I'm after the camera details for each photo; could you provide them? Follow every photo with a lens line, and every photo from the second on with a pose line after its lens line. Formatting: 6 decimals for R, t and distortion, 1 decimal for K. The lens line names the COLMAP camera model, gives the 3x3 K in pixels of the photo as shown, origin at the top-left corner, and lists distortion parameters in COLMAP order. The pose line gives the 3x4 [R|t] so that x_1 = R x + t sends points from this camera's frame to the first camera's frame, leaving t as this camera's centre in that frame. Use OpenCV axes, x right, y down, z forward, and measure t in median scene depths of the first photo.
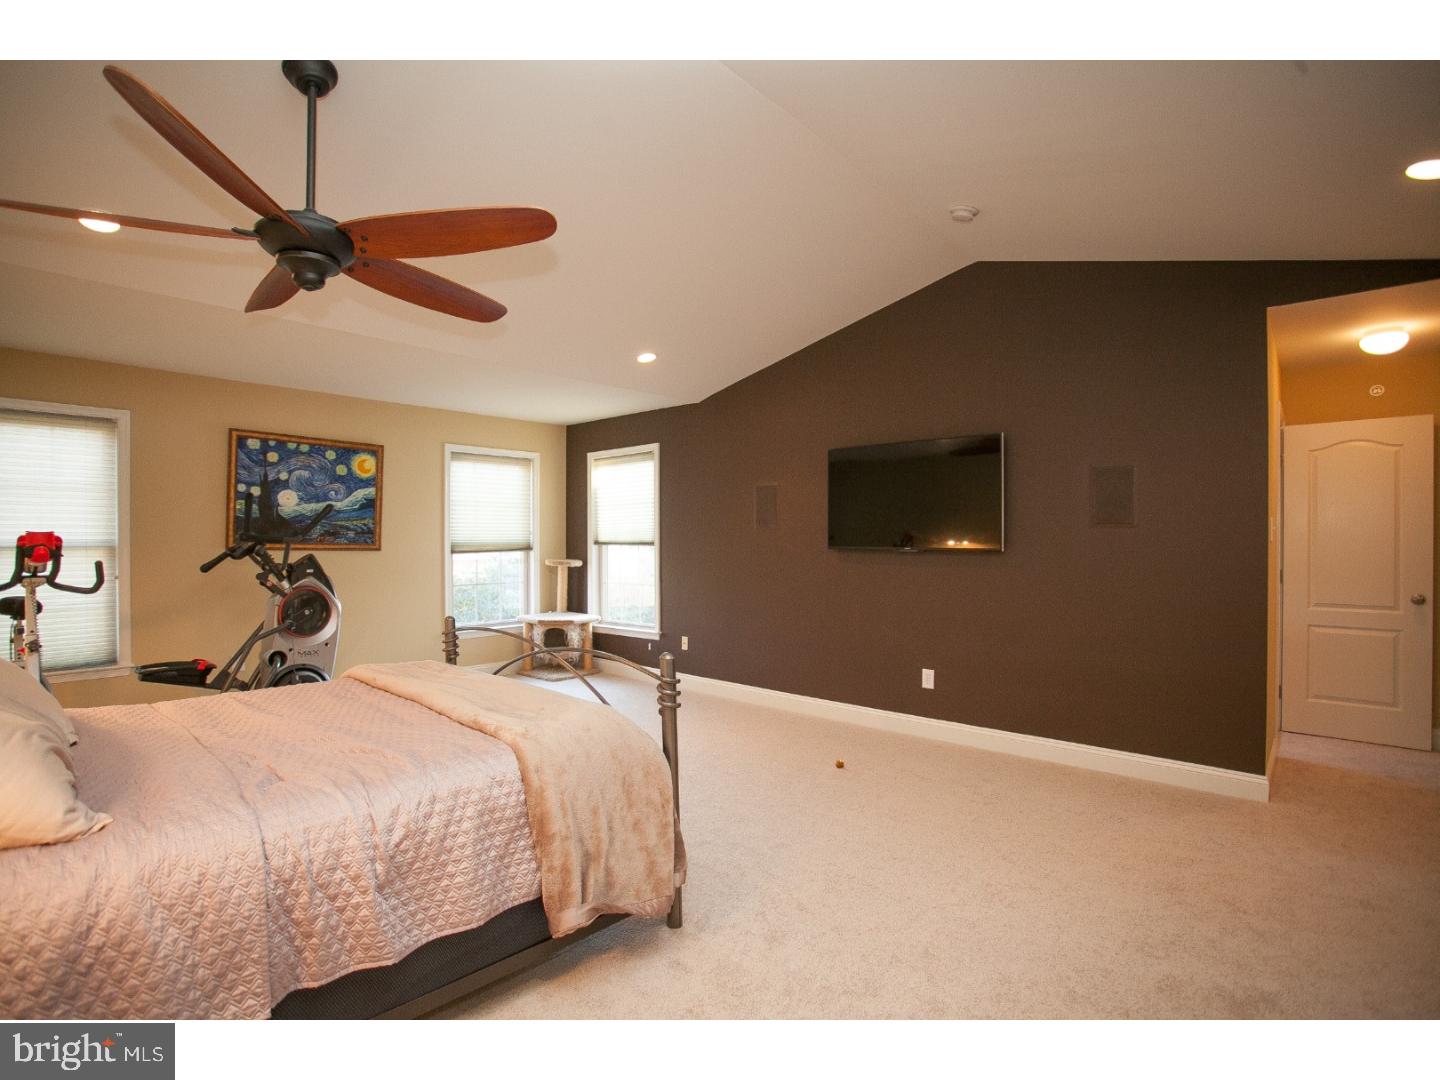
lens RADIAL K [[709.6, 0, 720.0], [0, 709.6, 540.0], [0, 0, 1]] dist [-0.070377, 0.028464]
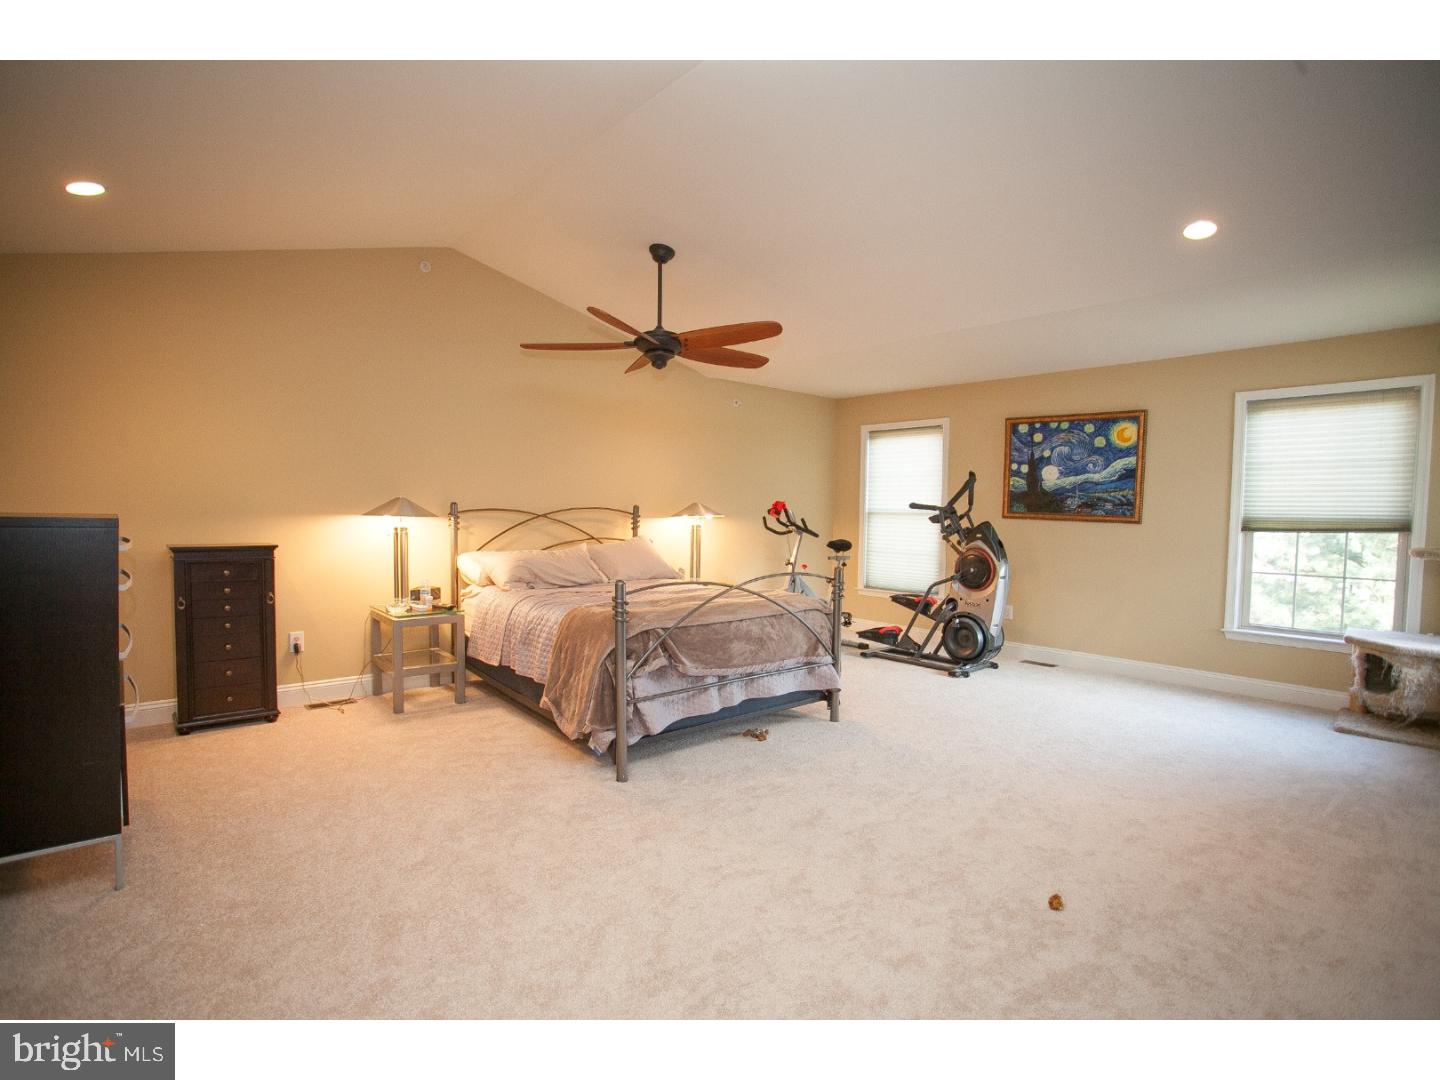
lens RADIAL K [[711.9, 0, 674.2], [0, 711.9, 541.3], [0, 0, 1]] dist [0.000141, -0.000112]
pose [[-0.128705, 0.043883, -0.990711, 0.571674], [-0.019207, 0.998723, 0.046733, 0.006577], [0.991497, 0.025044, -0.127698, 0.540699]]
